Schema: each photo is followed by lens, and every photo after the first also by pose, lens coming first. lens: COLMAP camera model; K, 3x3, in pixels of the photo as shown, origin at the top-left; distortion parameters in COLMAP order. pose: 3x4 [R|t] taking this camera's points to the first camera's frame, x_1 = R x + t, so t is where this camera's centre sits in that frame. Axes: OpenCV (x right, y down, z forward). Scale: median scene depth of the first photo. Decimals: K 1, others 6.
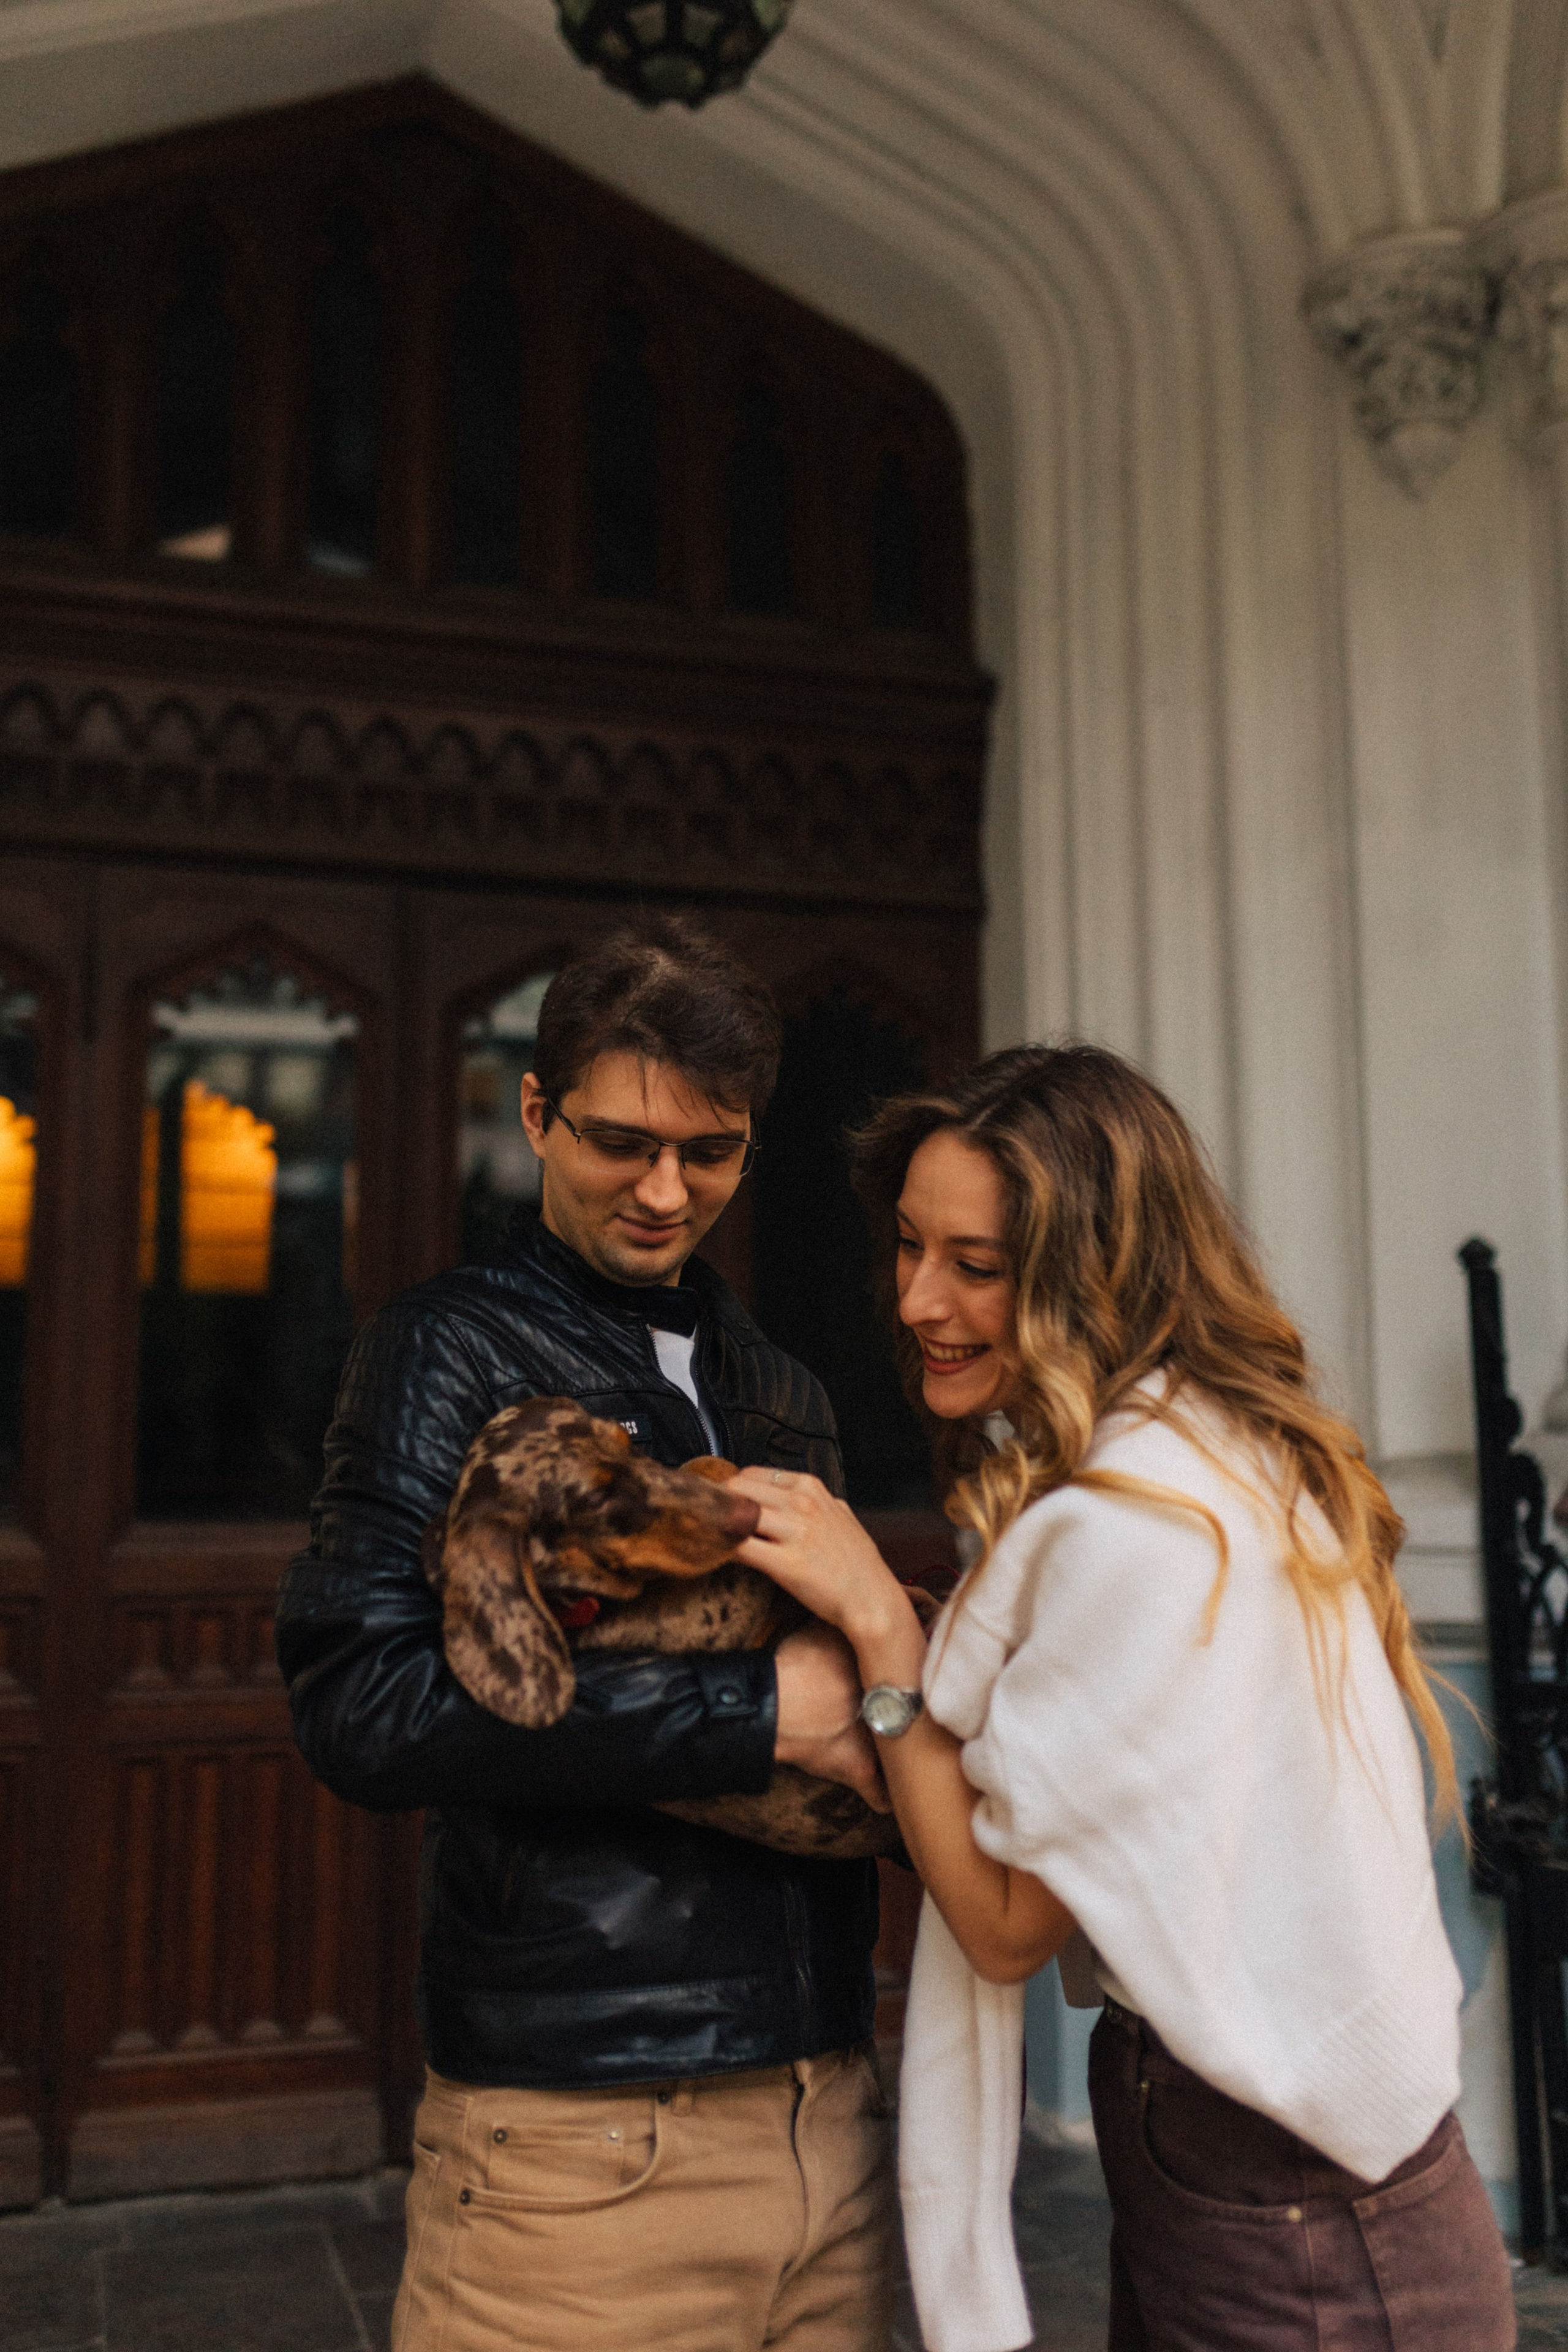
lens RADIAL K [[2226.9, 0, 778.5], [0, 2226.9, 1163.0], [0, 0, 1]] dist [0.002319, 0.000000]
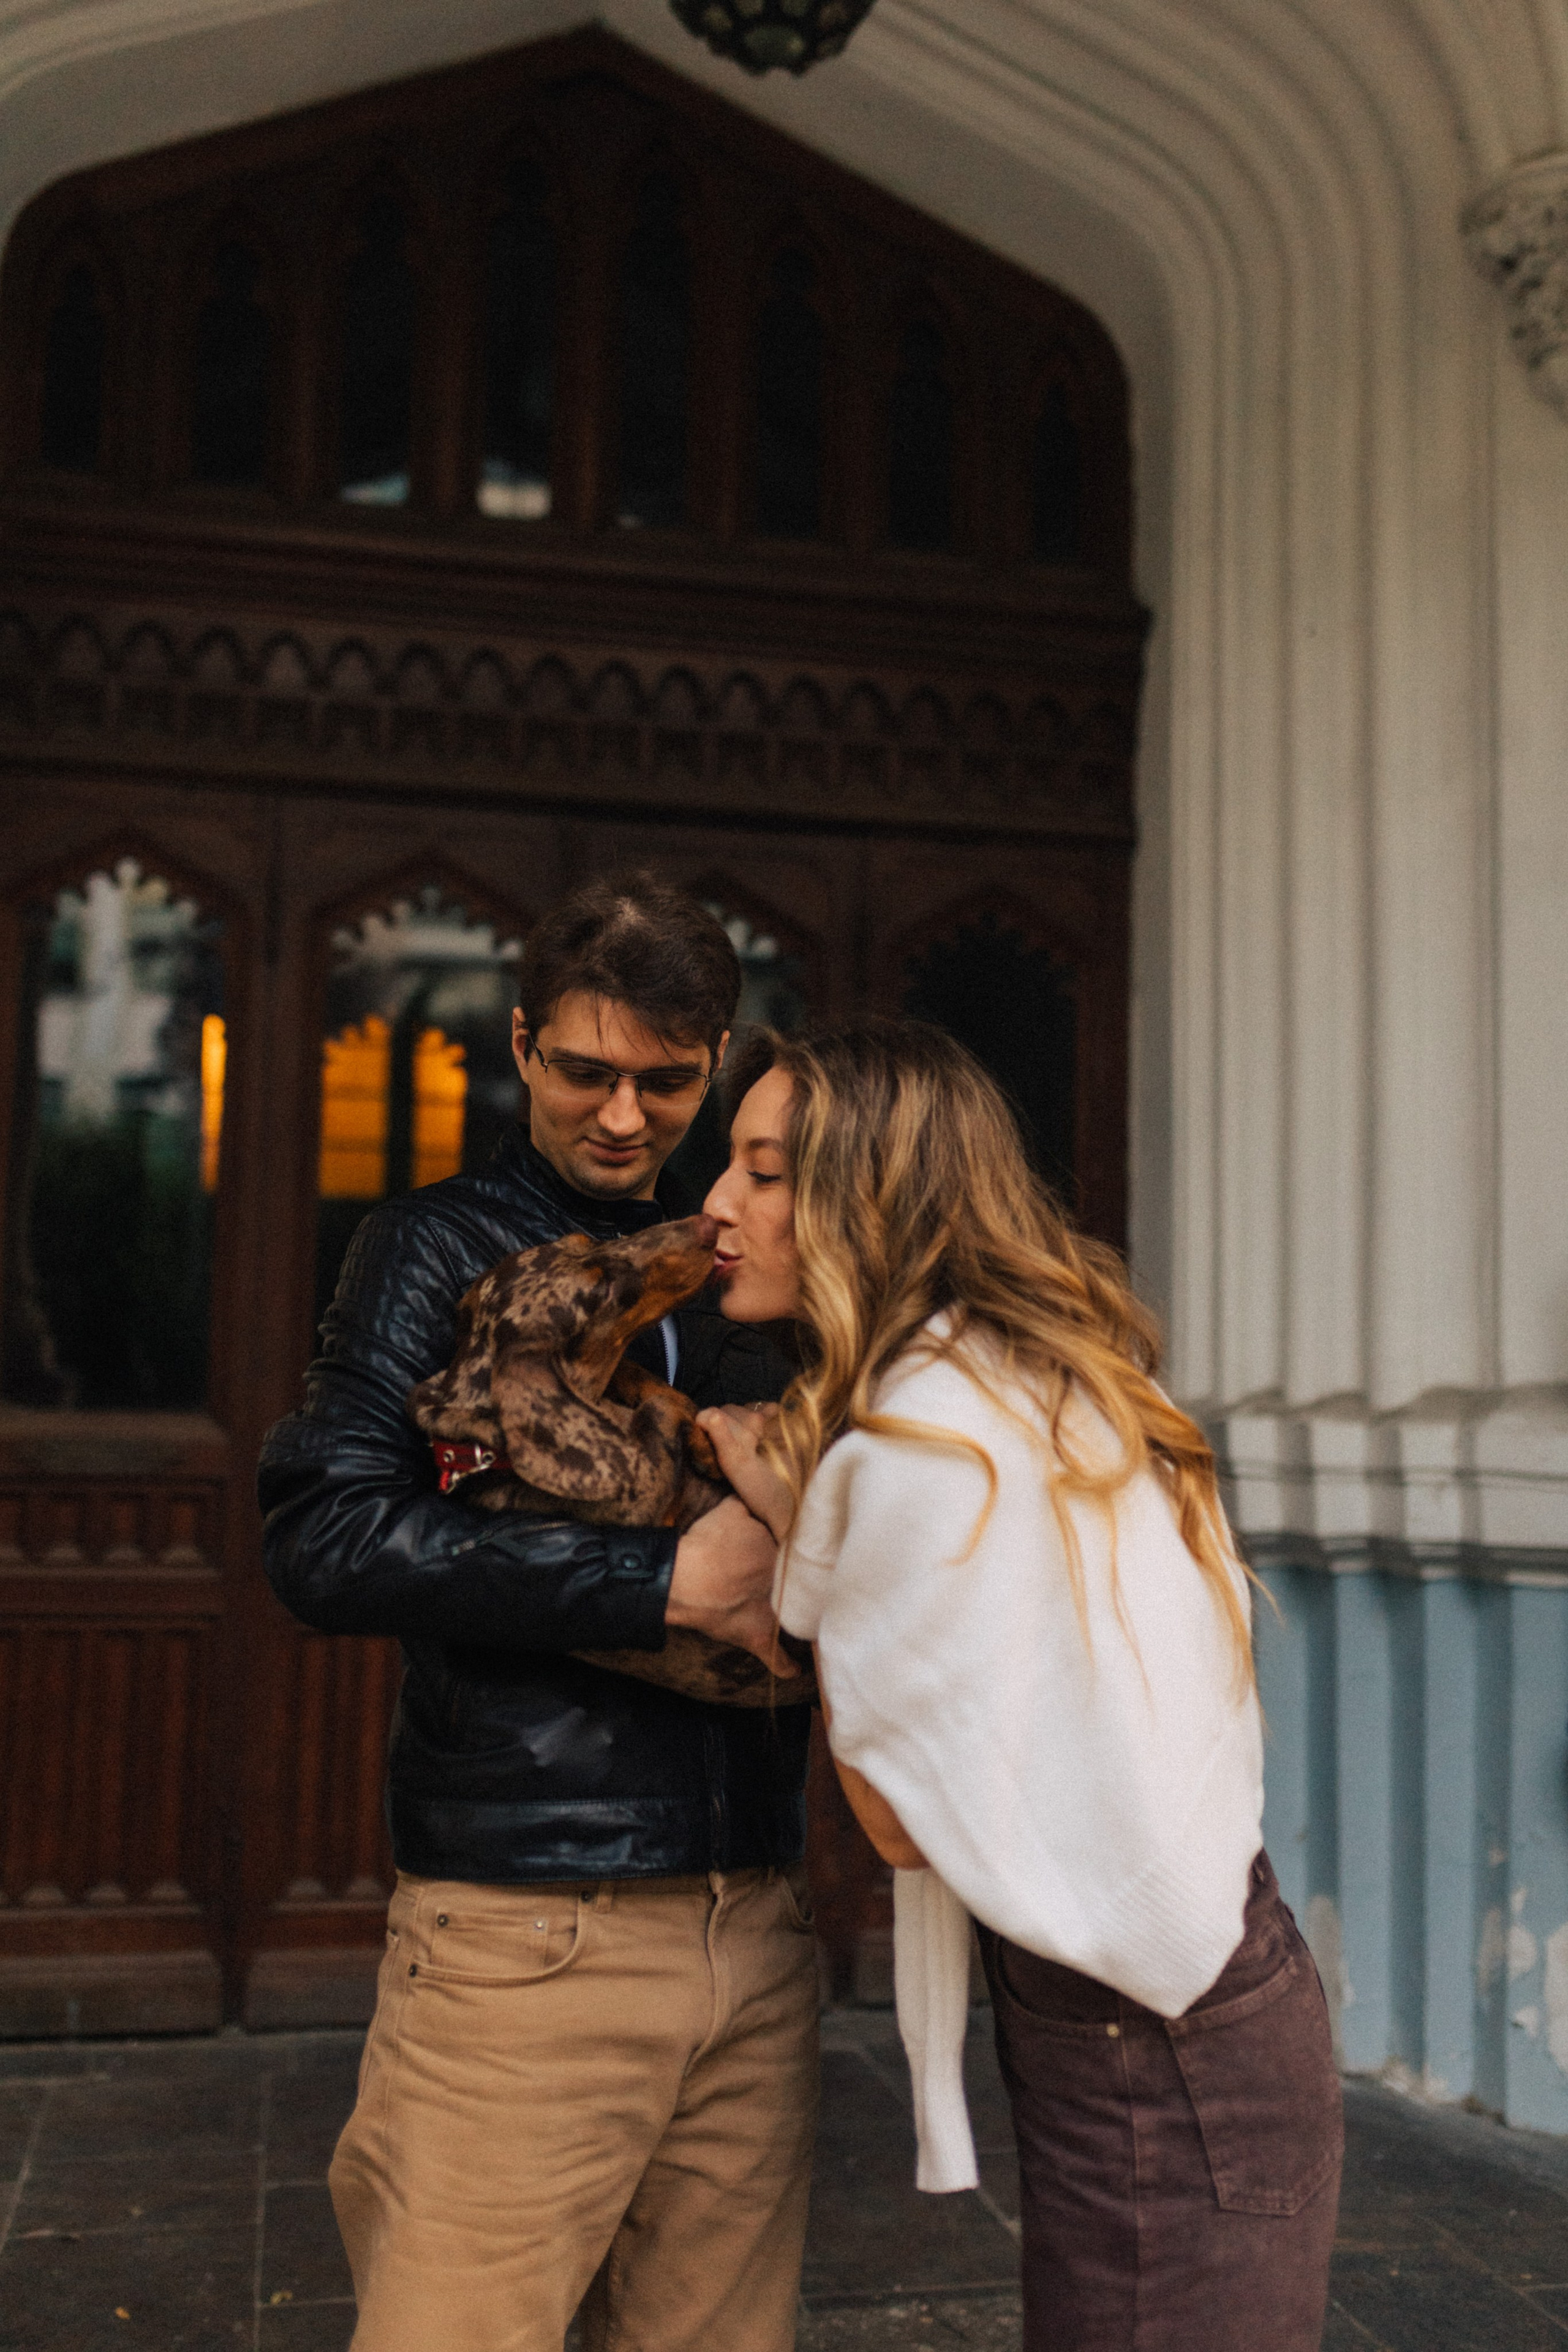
lens RADIAL K [[2226.9, 0, 785.6], [0, 2226.9, 1174.1], [0, 0, 1]] dist [0.002319, 0.000000]
pose [[0.994055, 0.016506, -0.107618, 0.051736], [-0.012111, 0.999071, 0.041365, -0.001467], [0.108201, -0.039816, 0.993331, -0.037742]]
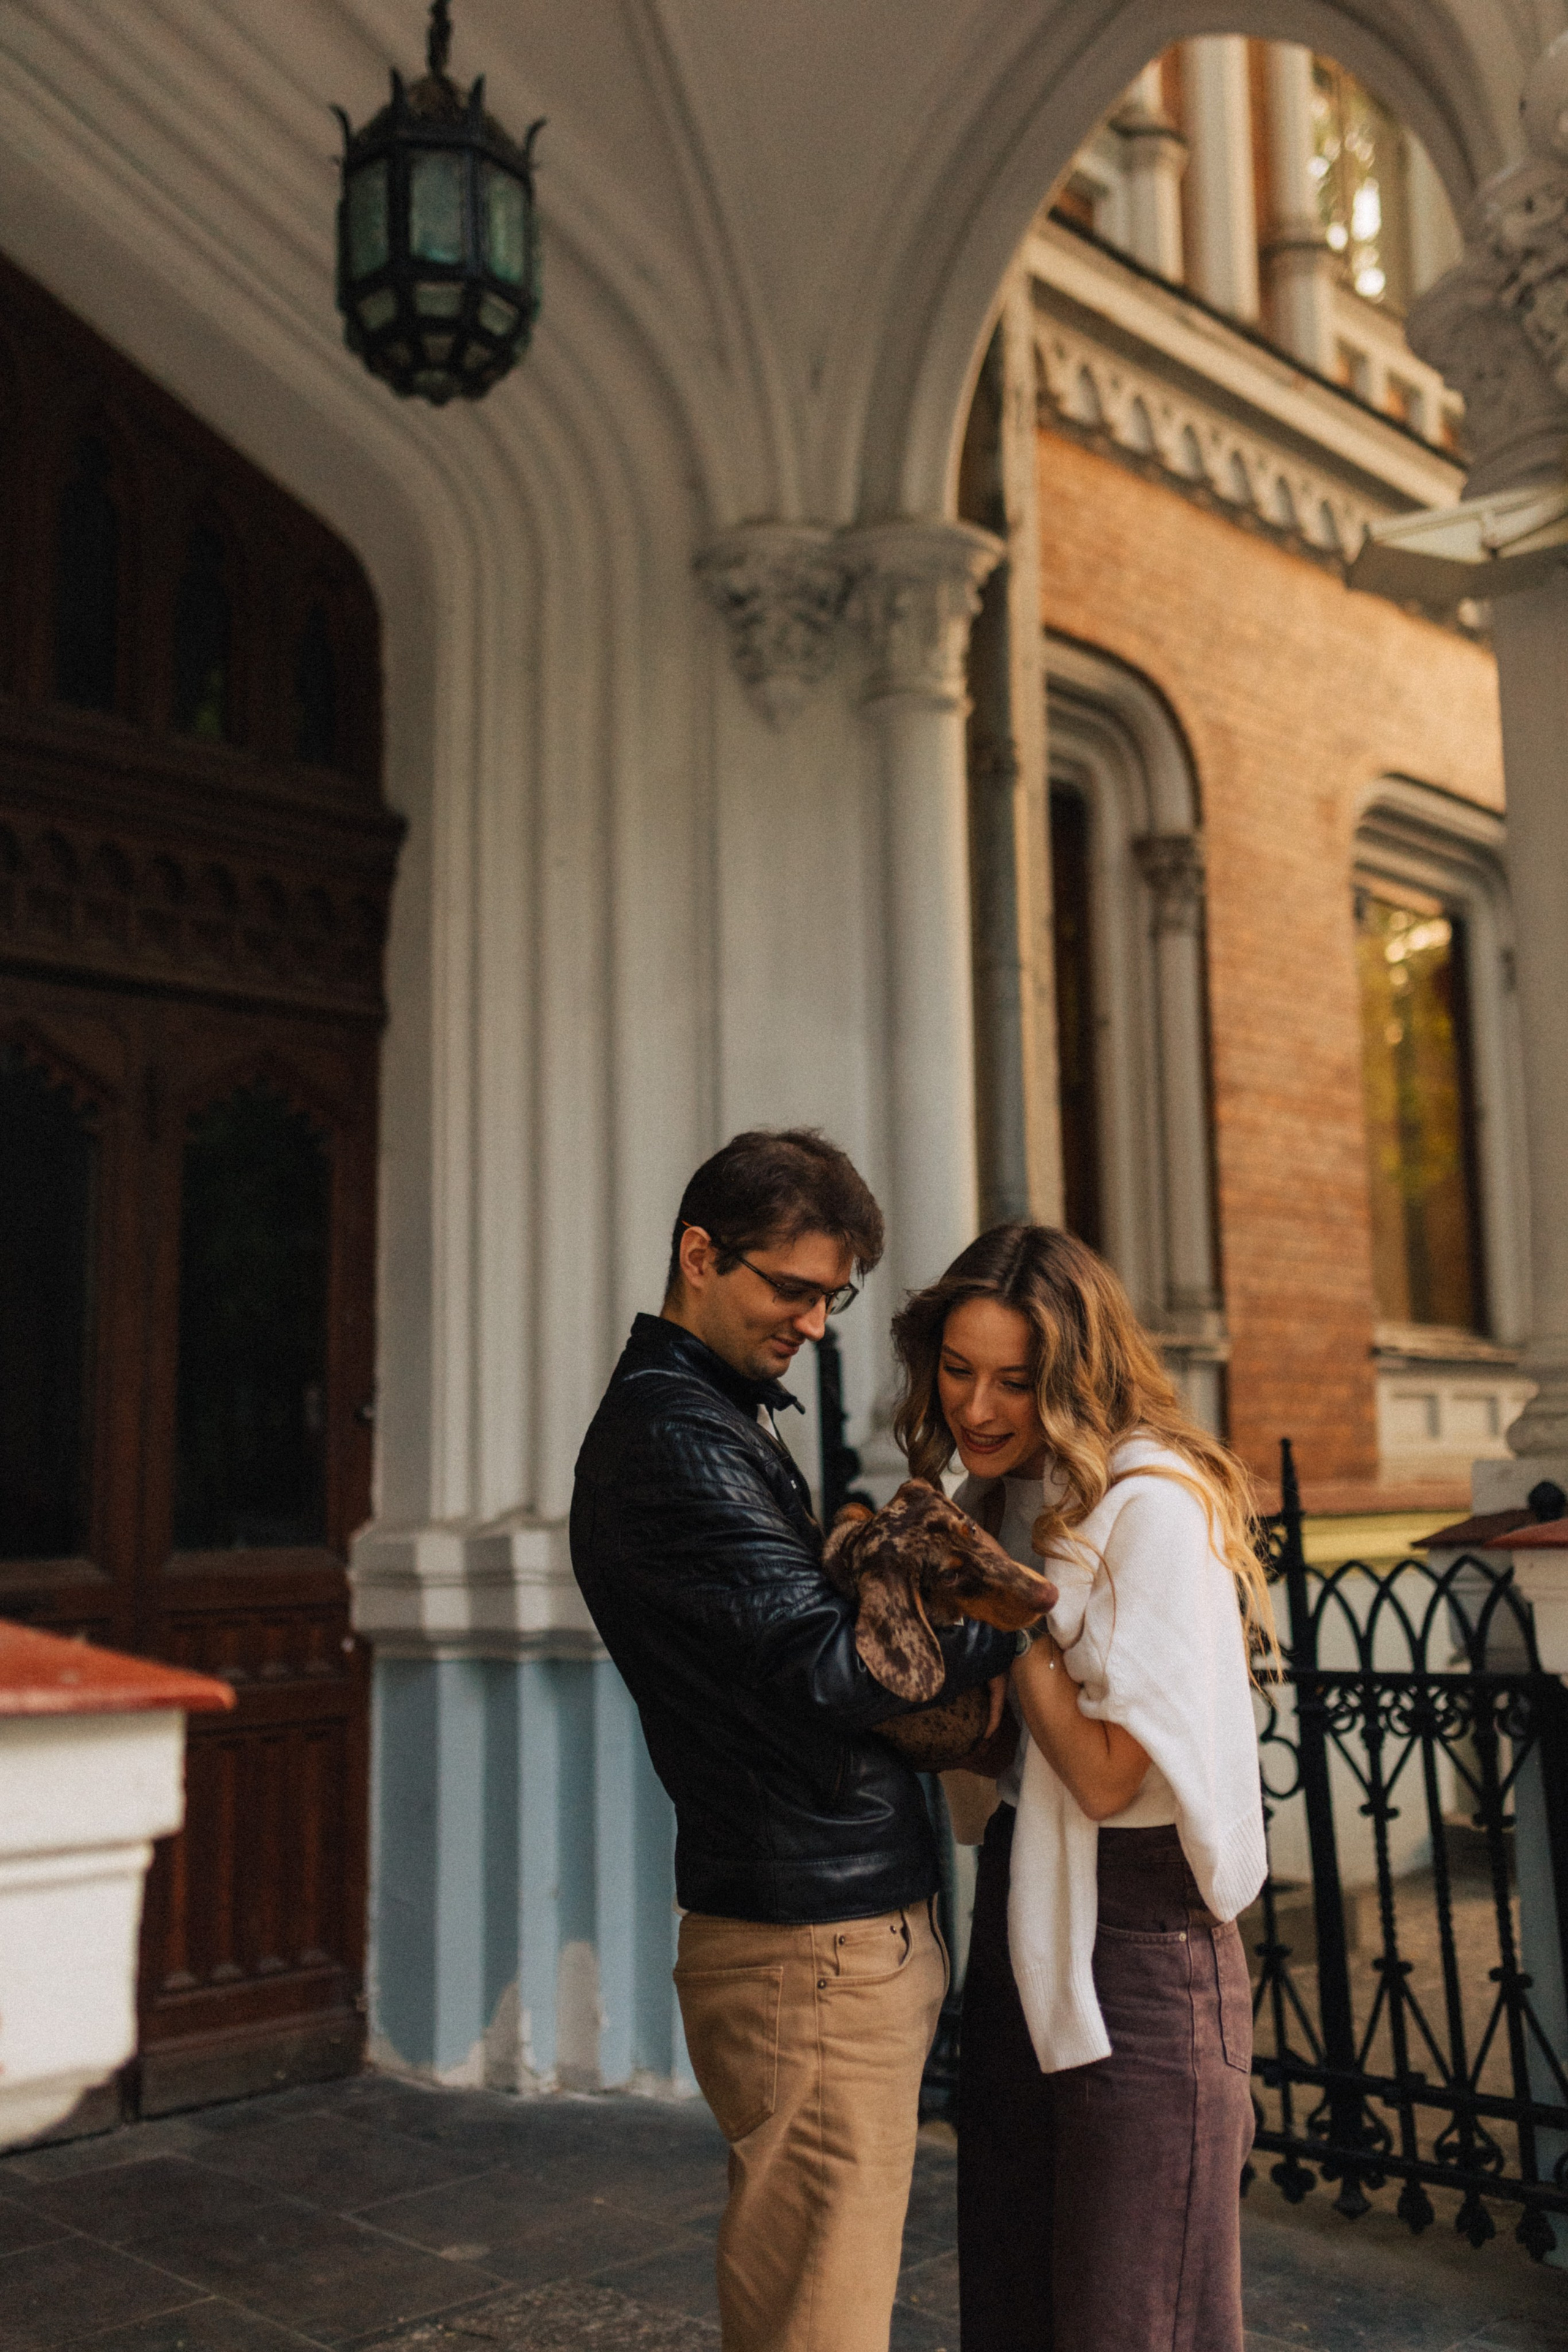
lens RADIAL K [[2226.9, 0, 762.3], [0, 2226.9, 1167.0], [0, 0, 1]] dist [0.002319, 0.000000]
pose [[0.894375, 0.057076, 0.443662, -0.270546], [-0.049767, 0.998365, -0.028112, -0.017569], [-0.444542, 0.003063, 0.895753, -0.125363]]
